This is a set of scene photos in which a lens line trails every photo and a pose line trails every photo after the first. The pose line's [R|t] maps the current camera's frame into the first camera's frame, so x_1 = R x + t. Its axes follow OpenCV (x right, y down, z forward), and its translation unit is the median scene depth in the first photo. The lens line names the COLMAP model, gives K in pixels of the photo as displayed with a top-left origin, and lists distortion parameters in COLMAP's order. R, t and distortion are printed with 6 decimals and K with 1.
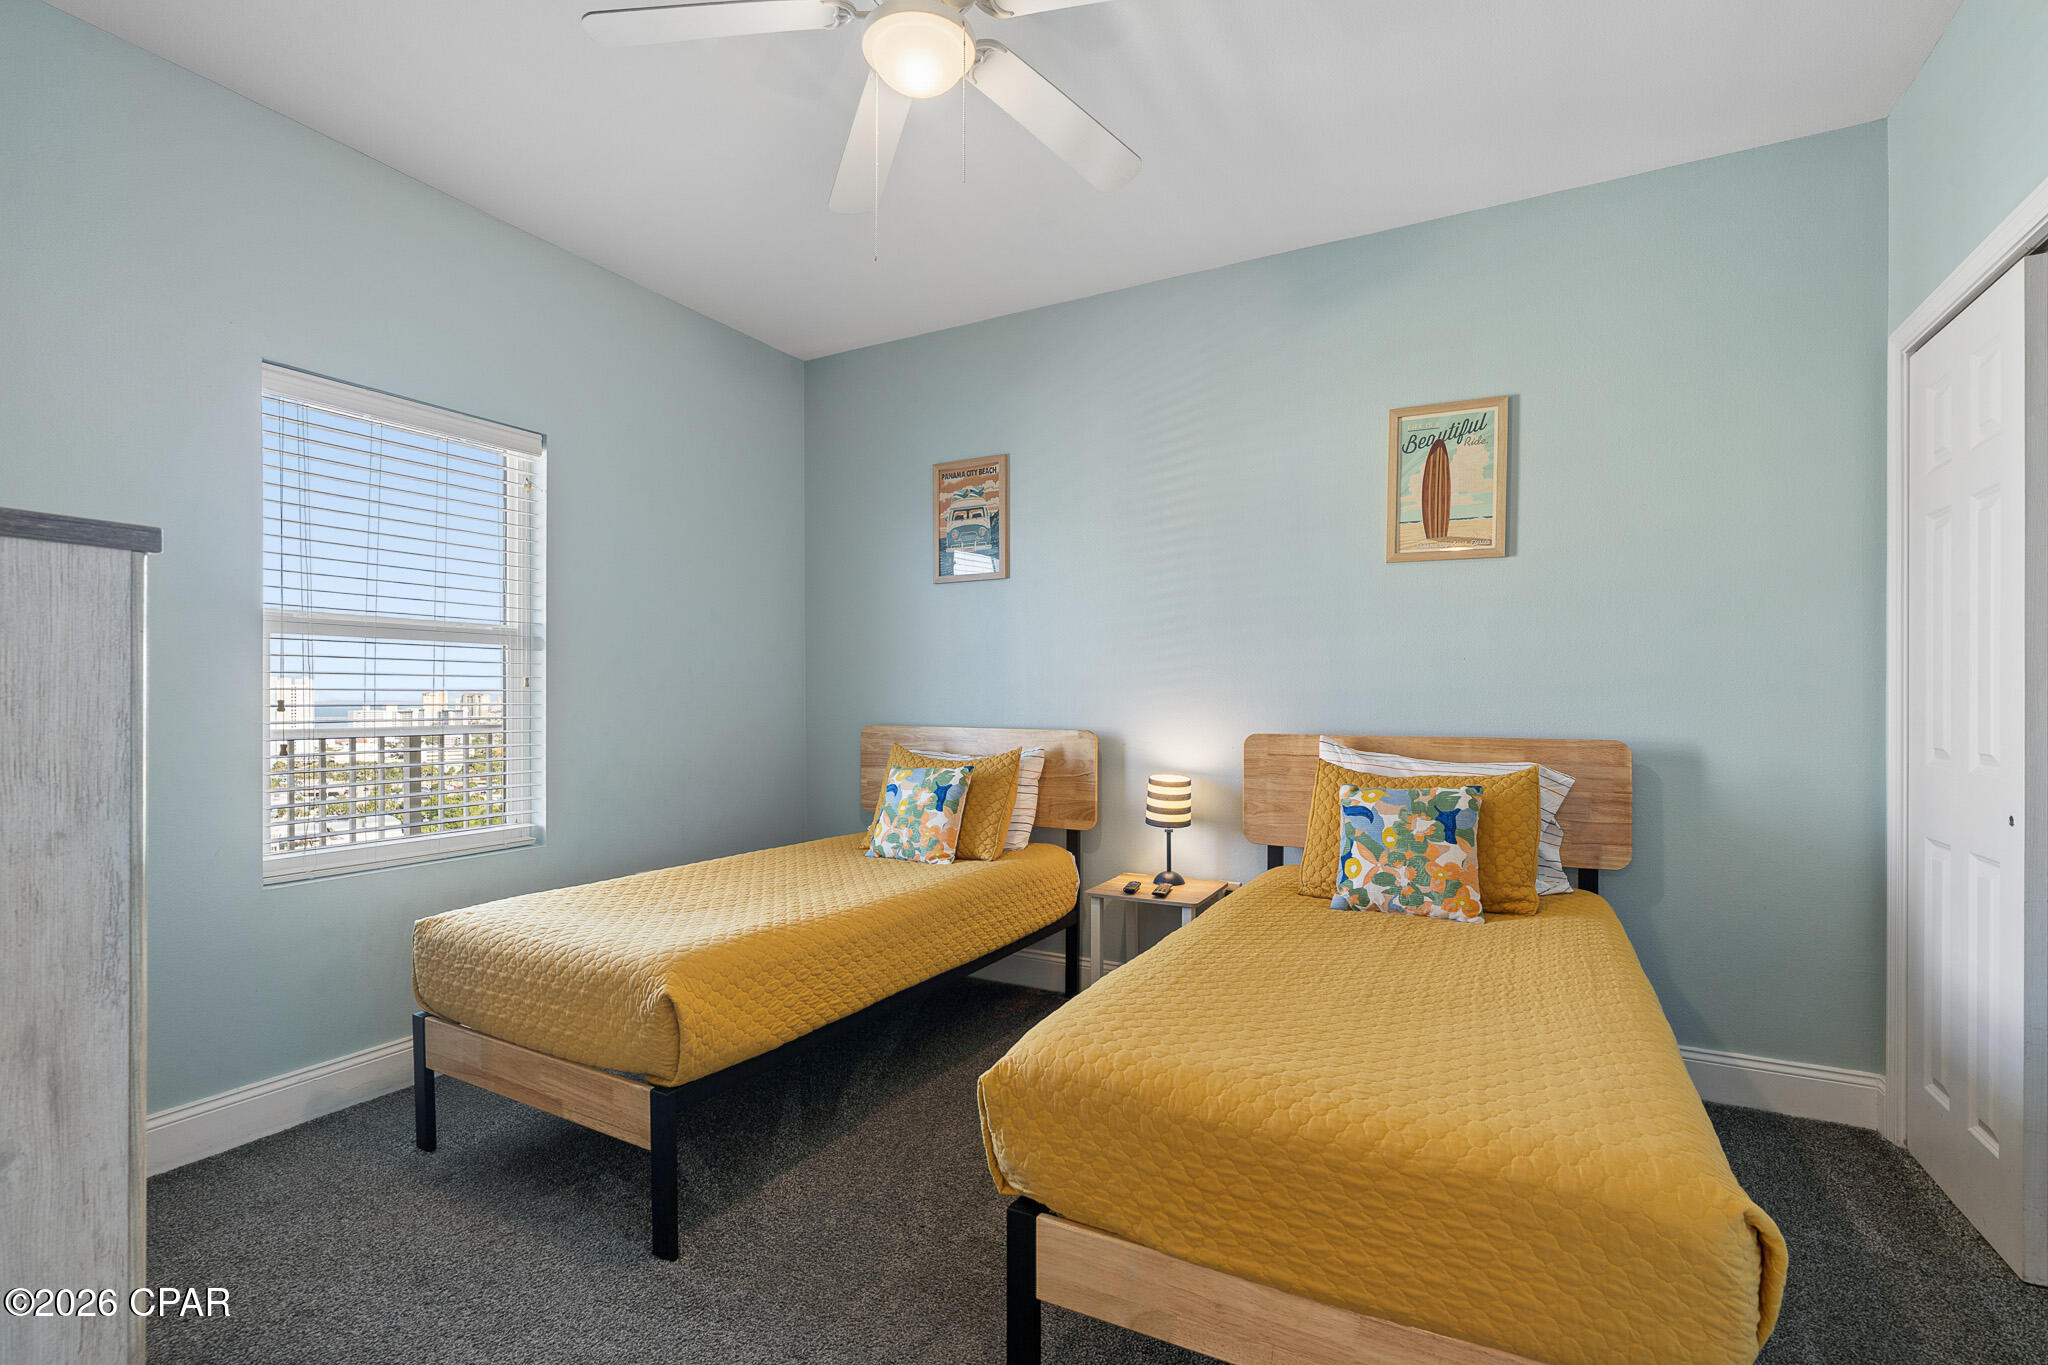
lens RADIAL K [[922.4, 0, 1026.6], [0, 922.4, 700.6], [0, 0, 1]] dist [-0.002029, -0.000186]
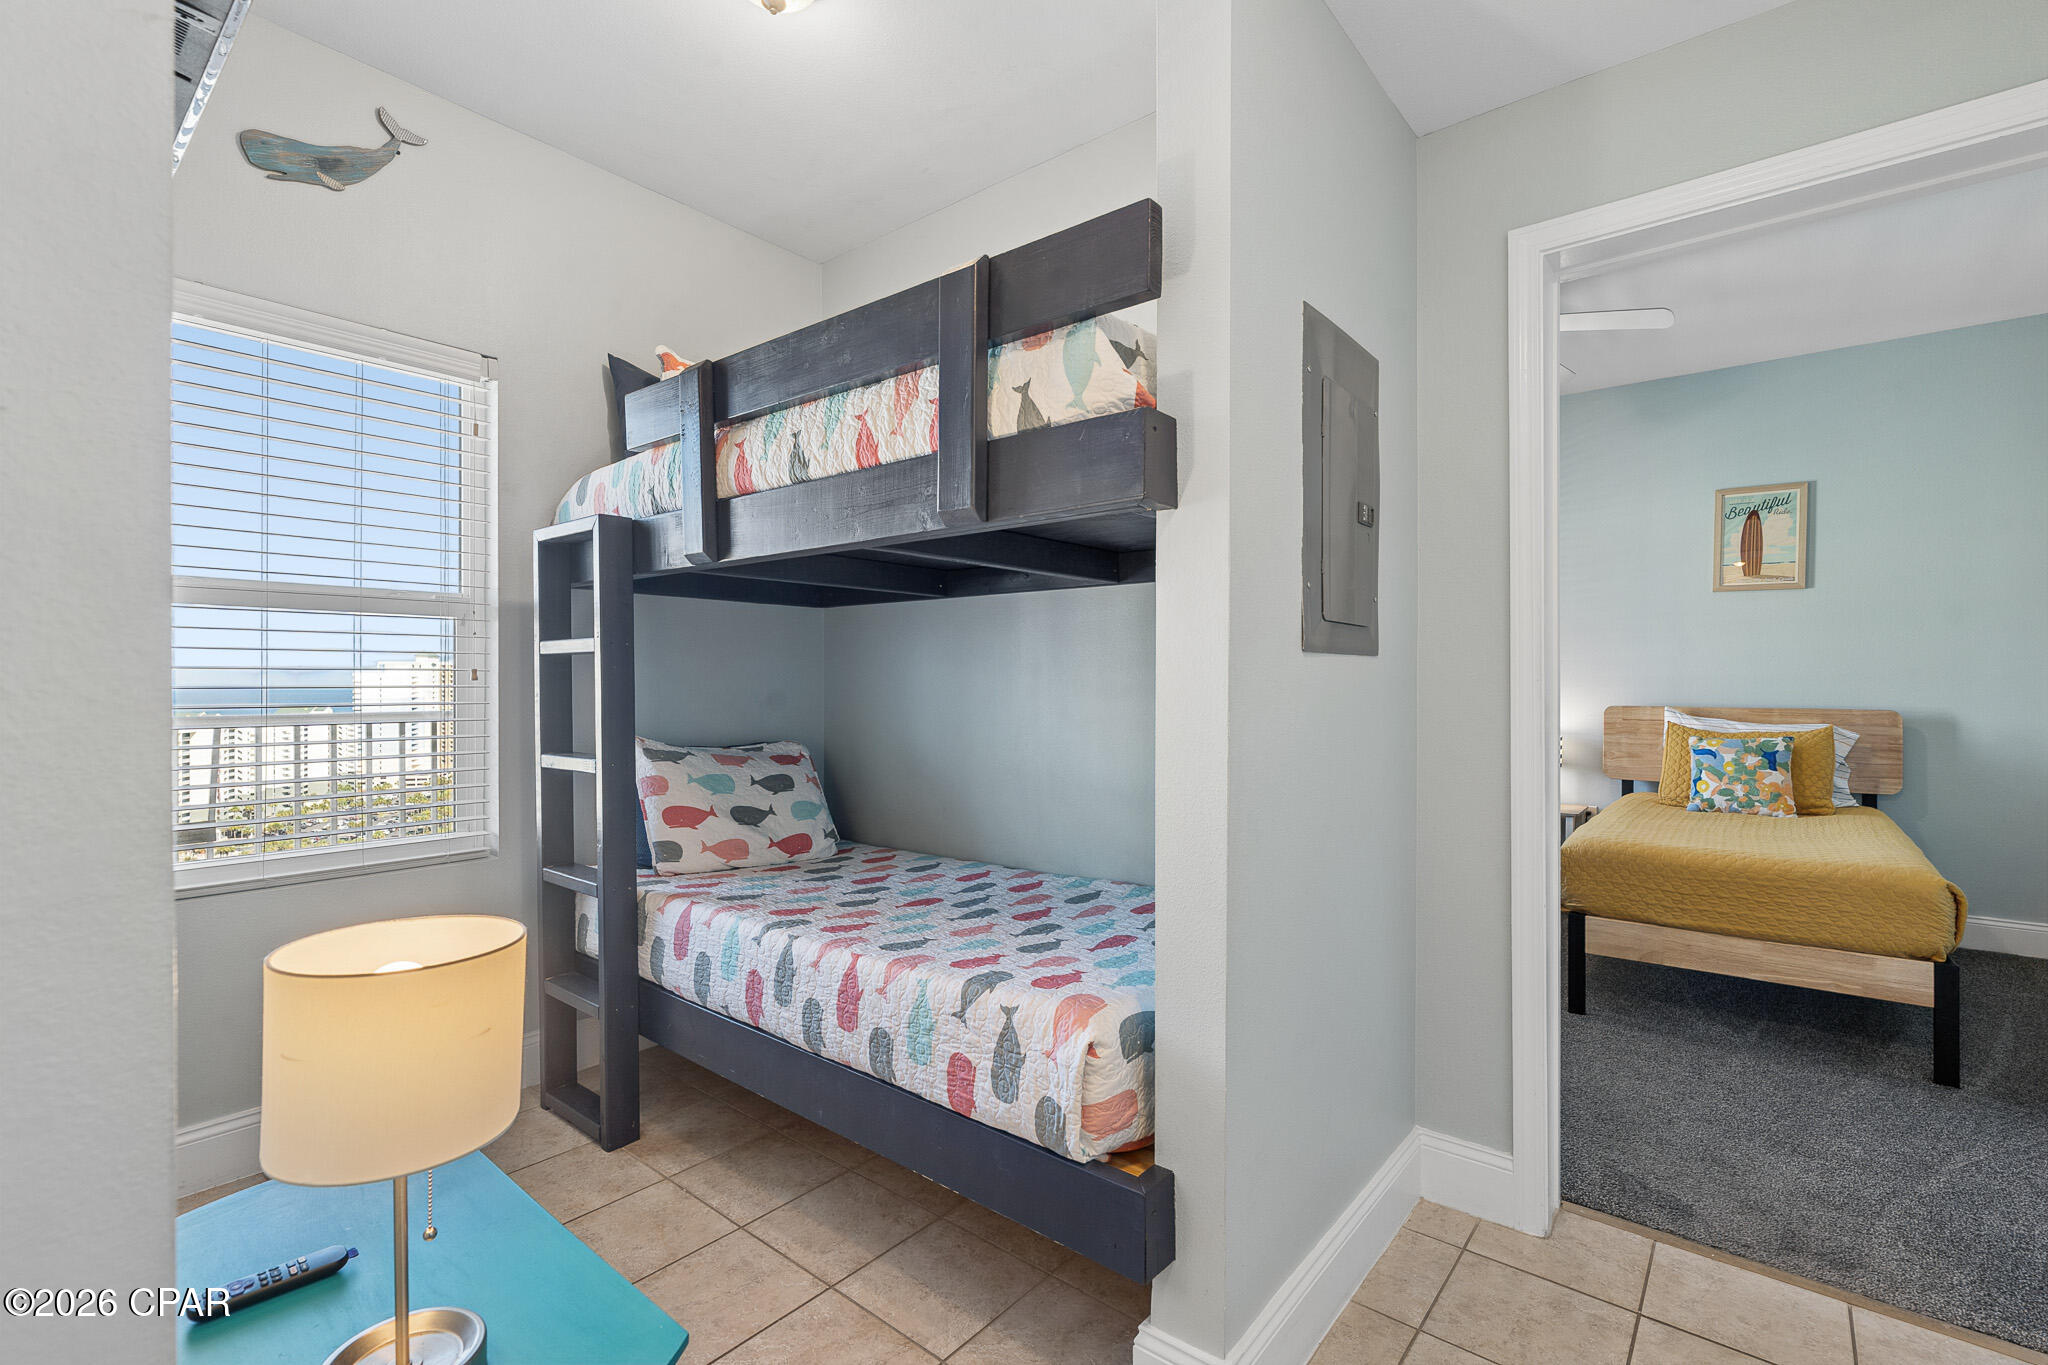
lens RADIAL K [[914.6, 0, 1024.0], [0, 914.6, 682.5], [0, 0, 1]] dist [-0.000187, 0.000535]
pose [[0.981580, 0.001319, -0.191048, -0.496330], [-0.001580, 0.999998, -0.001216, 0.001709], [0.191046, 0.001496, 0.981580, -0.787145]]
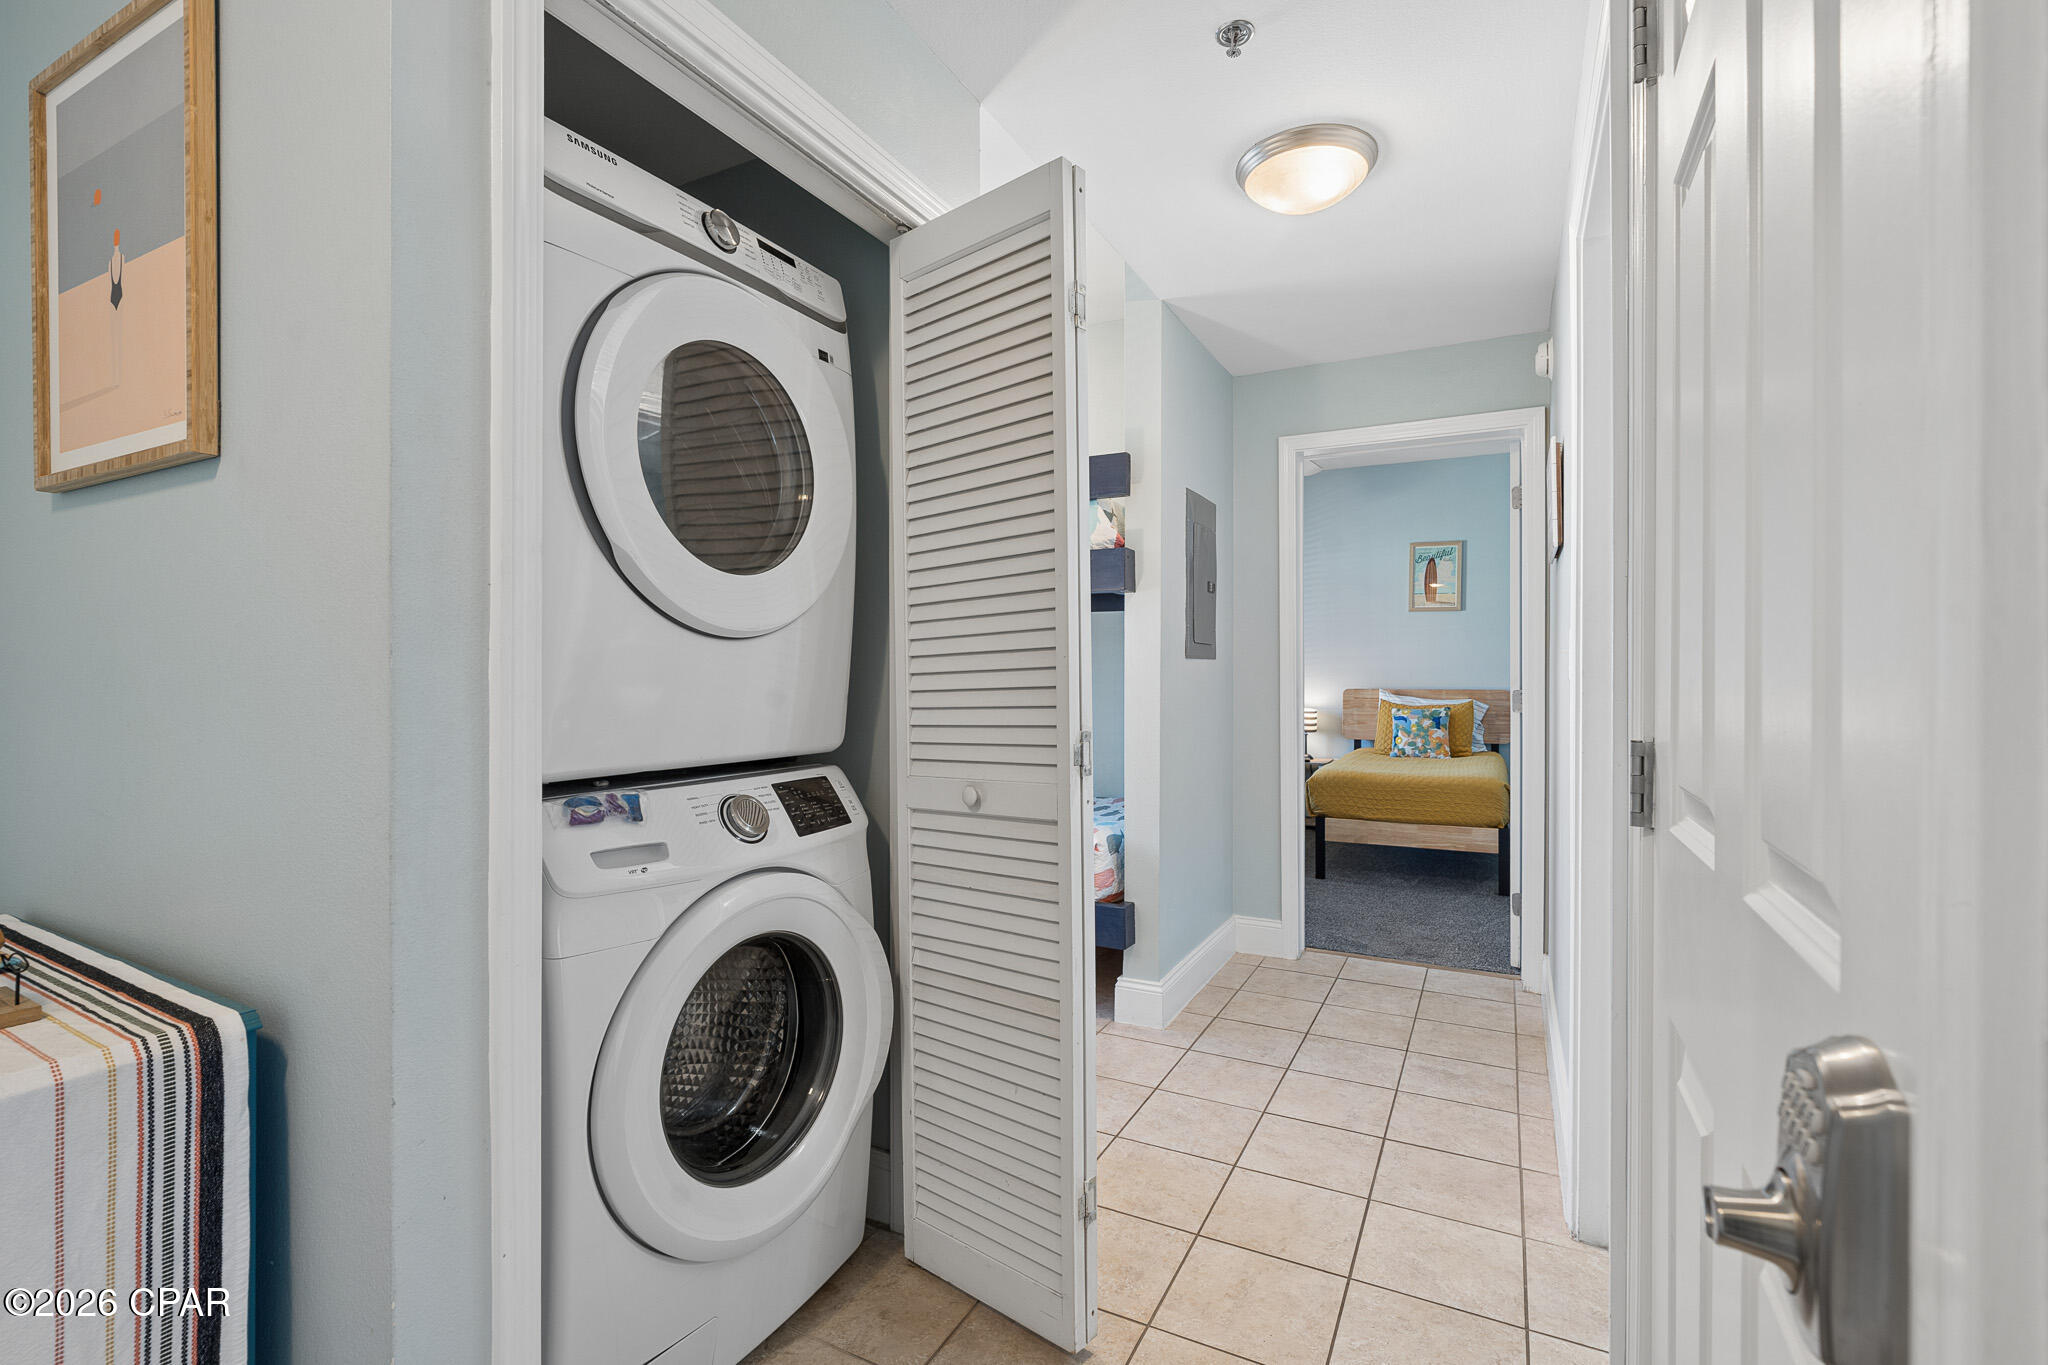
lens RADIAL K [[918.9, 0, 1026.3], [0, 918.9, 674.7], [0, 0, 1]] dist [-0.000989, -0.000146]
pose [[0.999807, -0.000373, 0.019661, -0.673055], [0.000359, 1.000000, 0.000720, 0.001517], [-0.019661, -0.000713, 0.999806, -1.402447]]
